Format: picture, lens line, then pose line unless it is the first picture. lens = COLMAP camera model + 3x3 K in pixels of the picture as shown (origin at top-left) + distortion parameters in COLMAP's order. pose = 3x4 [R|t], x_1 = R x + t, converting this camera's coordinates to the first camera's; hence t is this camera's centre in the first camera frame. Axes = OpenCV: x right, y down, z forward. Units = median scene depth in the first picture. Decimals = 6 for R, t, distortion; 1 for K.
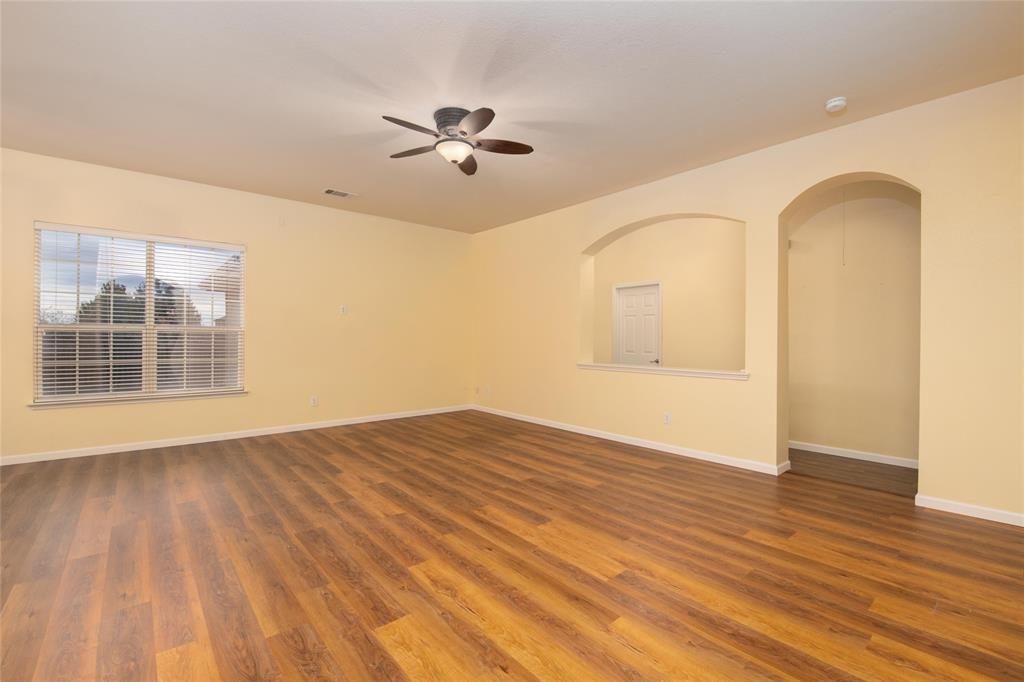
lens RADIAL K [[442.4, 0, 512.0], [0, 442.4, 336.9], [0, 0, 1]] dist [-0.005395, -0.006830]
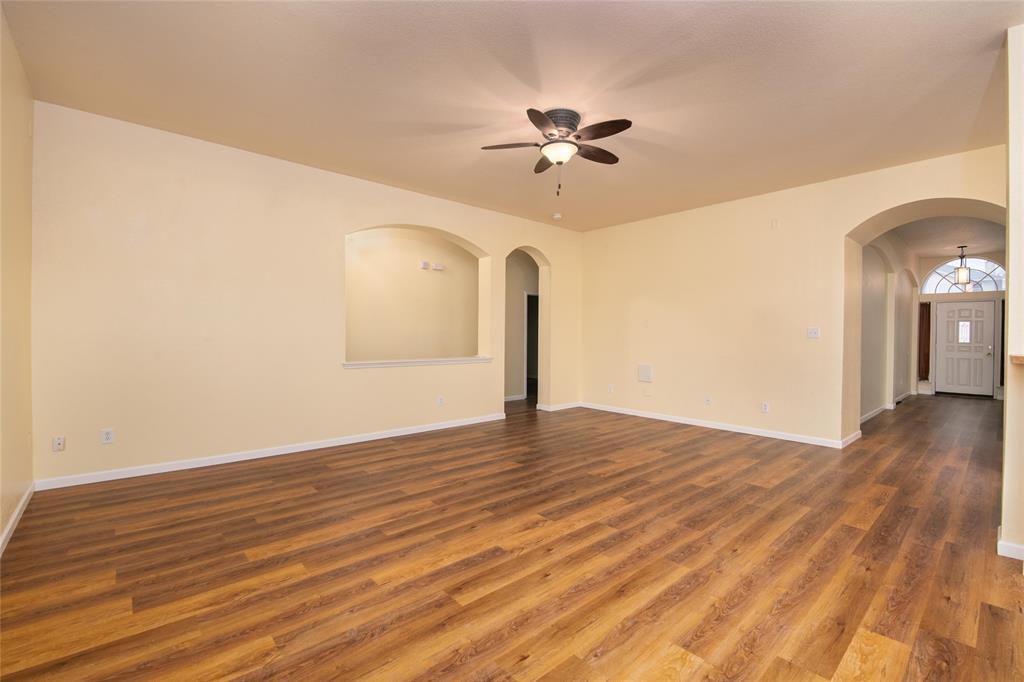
lens RADIAL K [[442.4, 0, 514.9], [0, 442.4, 337.7], [0, 0, 1]] dist [-0.005395, -0.006830]
pose [[-0.017404, -0.011596, 0.999781, -1.271597], [-0.007104, 0.999909, 0.011474, -0.003717], [-0.999823, -0.006903, -0.017485, 1.233049]]
